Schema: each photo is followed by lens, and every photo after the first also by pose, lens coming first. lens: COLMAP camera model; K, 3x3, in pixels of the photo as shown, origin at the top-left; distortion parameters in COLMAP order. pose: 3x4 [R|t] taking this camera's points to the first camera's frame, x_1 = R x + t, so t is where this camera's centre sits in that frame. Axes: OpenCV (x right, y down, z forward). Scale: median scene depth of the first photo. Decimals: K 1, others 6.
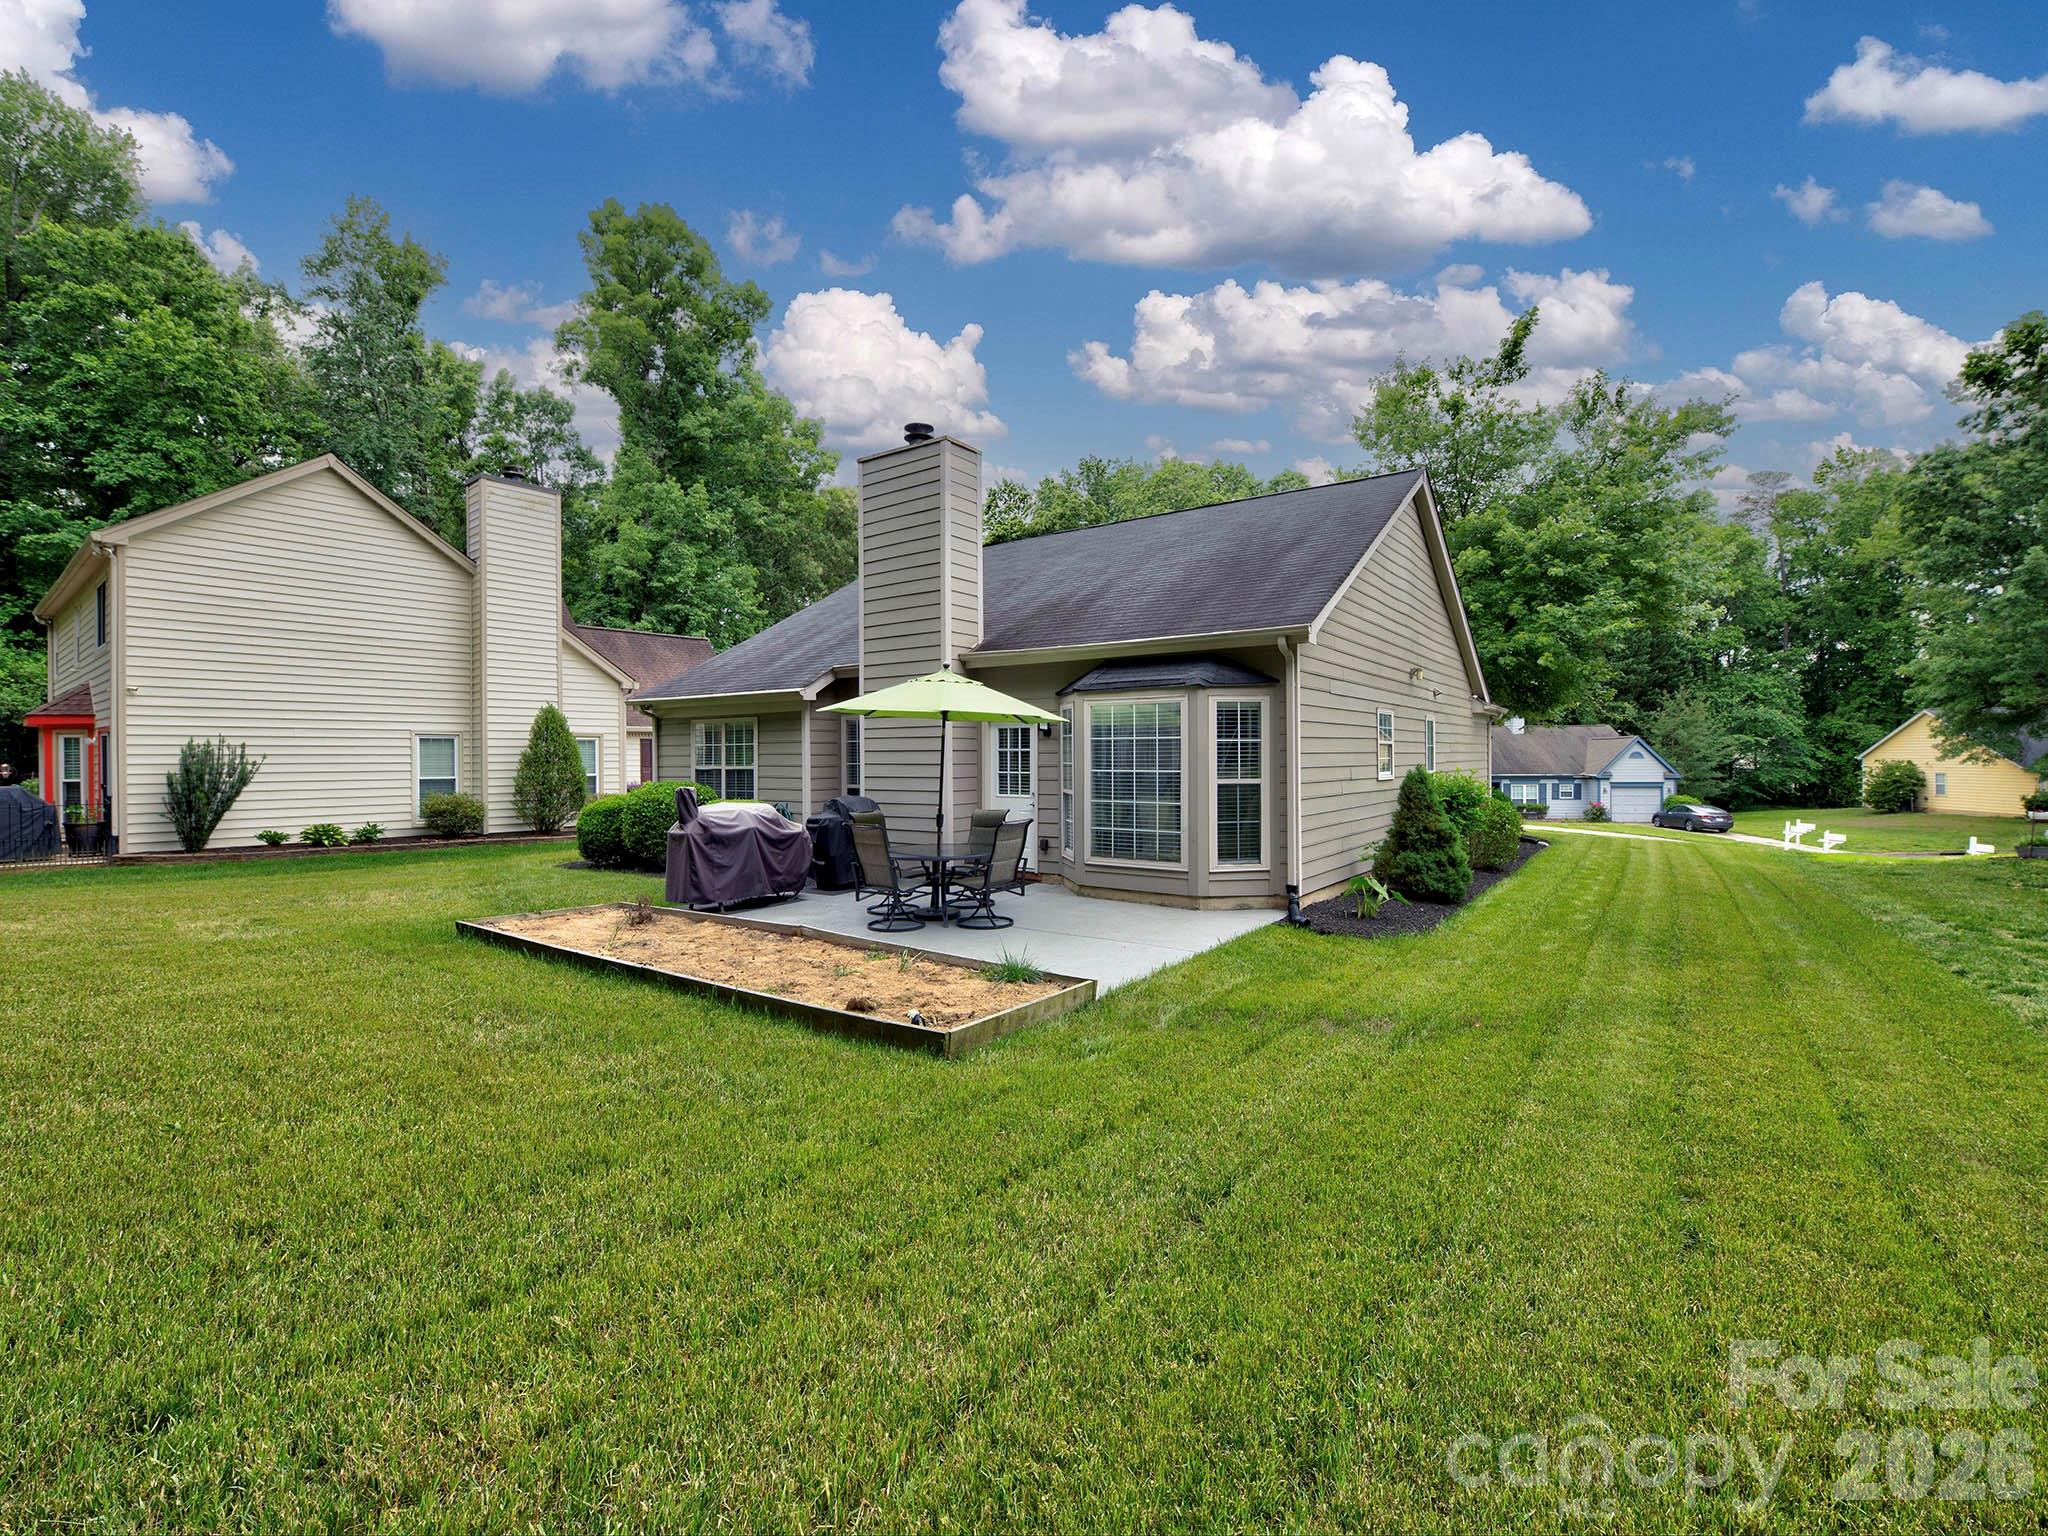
lens RADIAL K [[913.1, 0, 1023.3], [0, 913.1, 763.0], [0, 0, 1]] dist [0.015499, -0.011678]
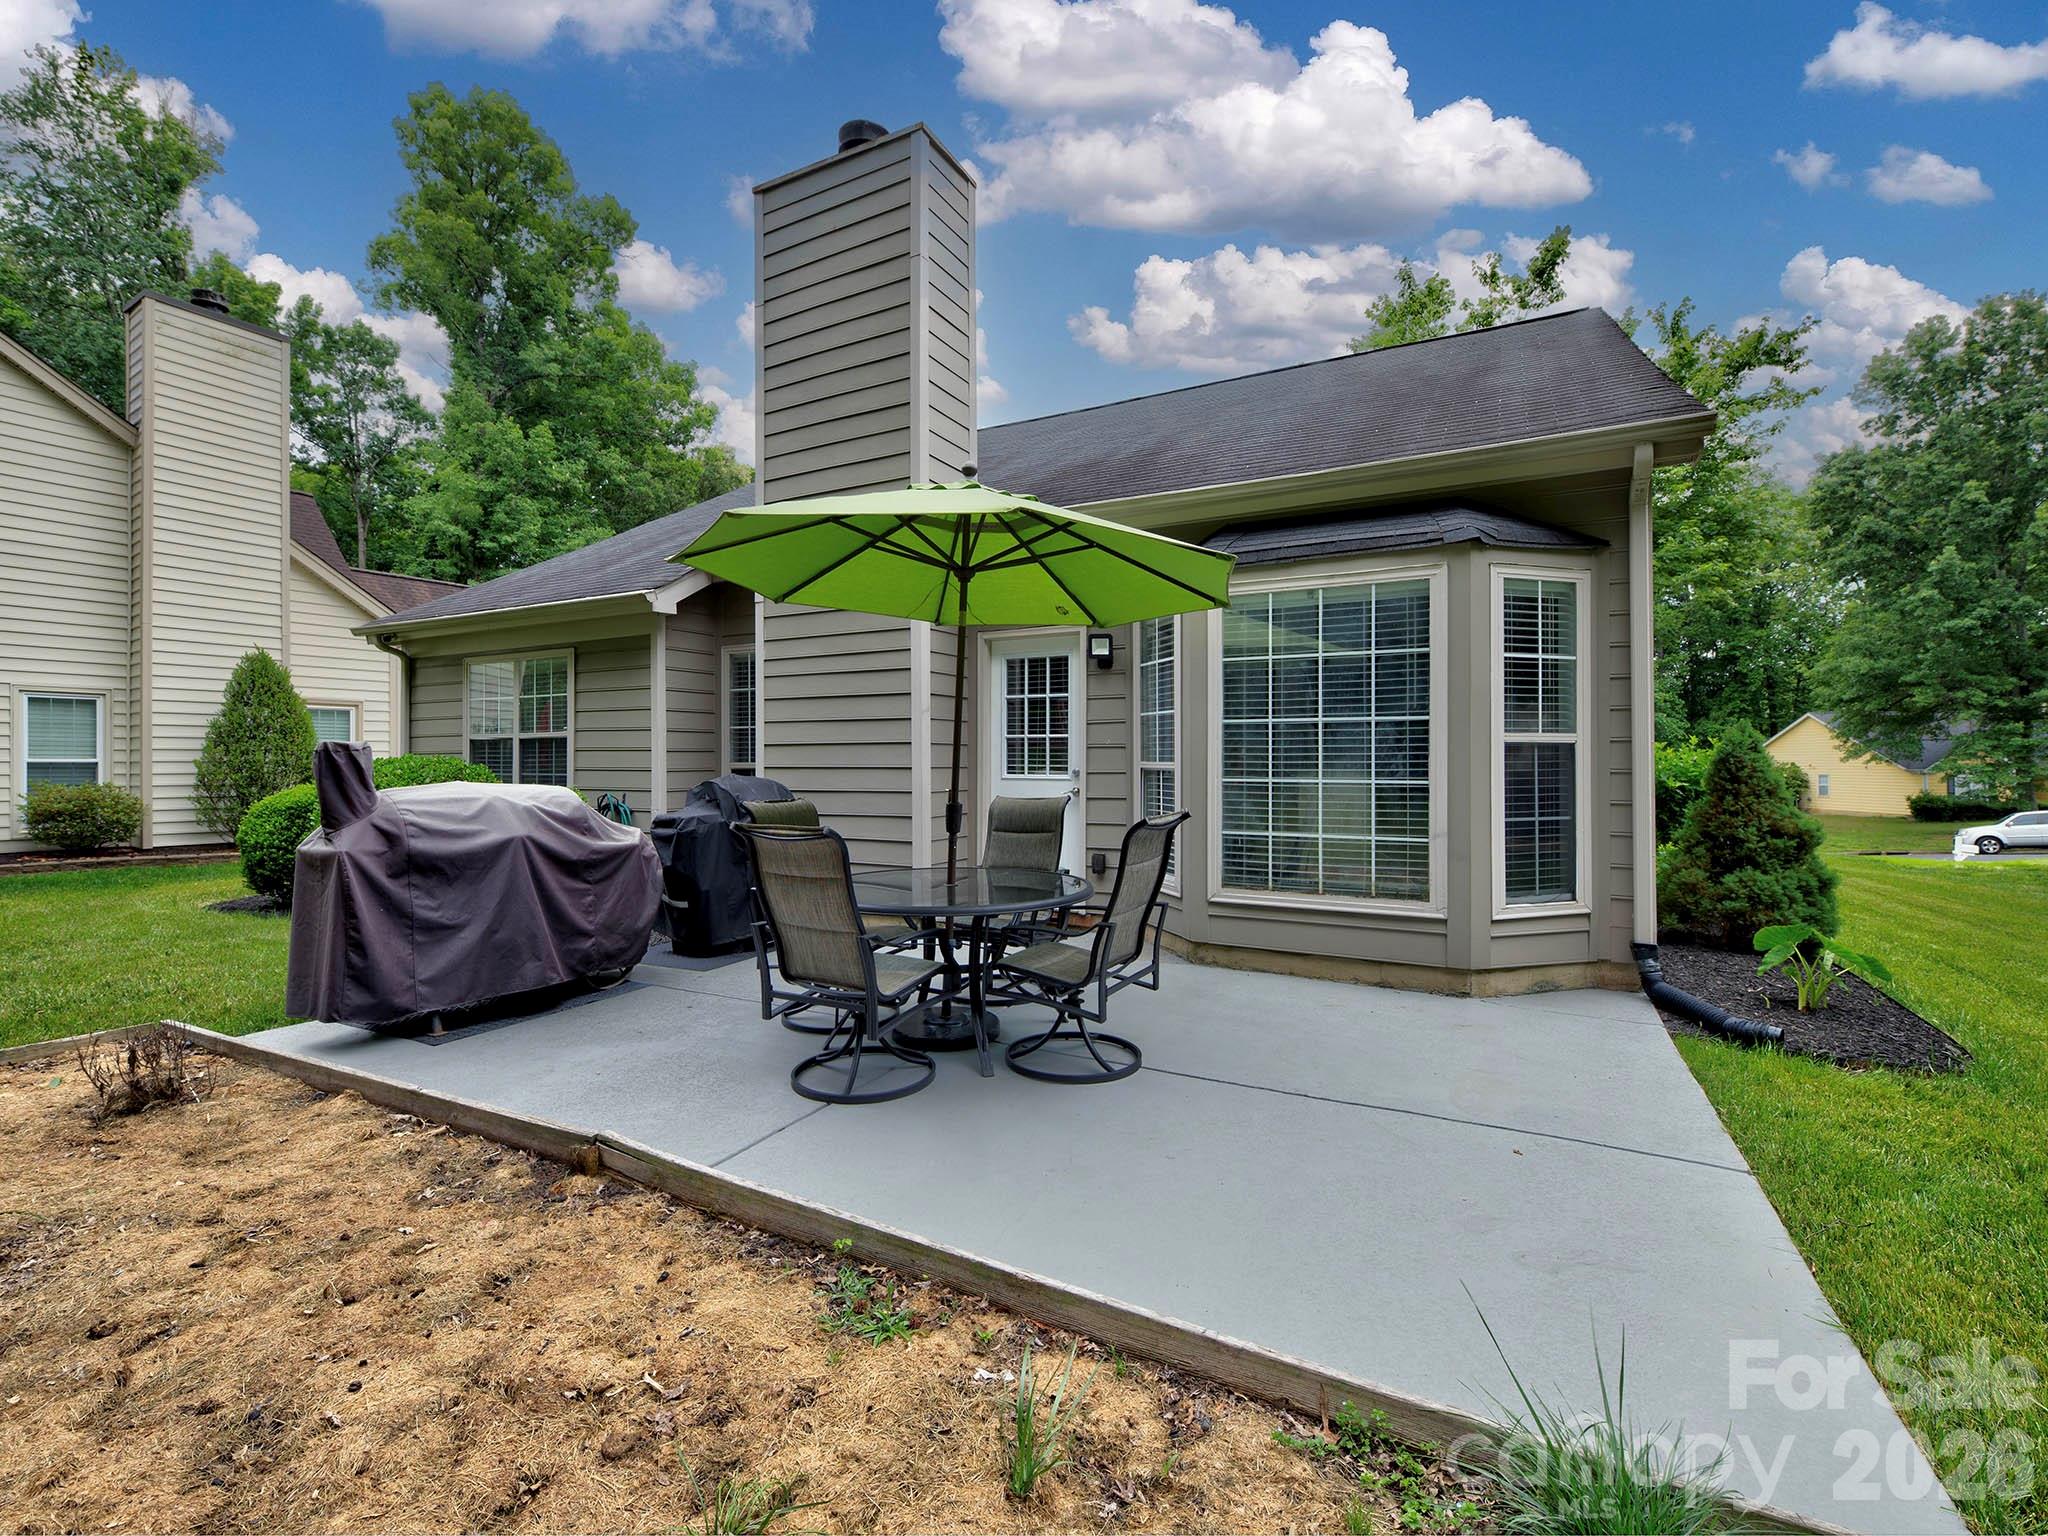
lens RADIAL K [[893.2, 0, 1017.9], [0, 893.2, 759.1], [0, 0, 1]] dist [0.000665, -0.000014]
pose [[0.991550, 0.004235, 0.129658, -0.062086], [-0.002653, 0.999920, -0.012374, 0.021061], [-0.129700, 0.011926, 0.991482, 0.299438]]
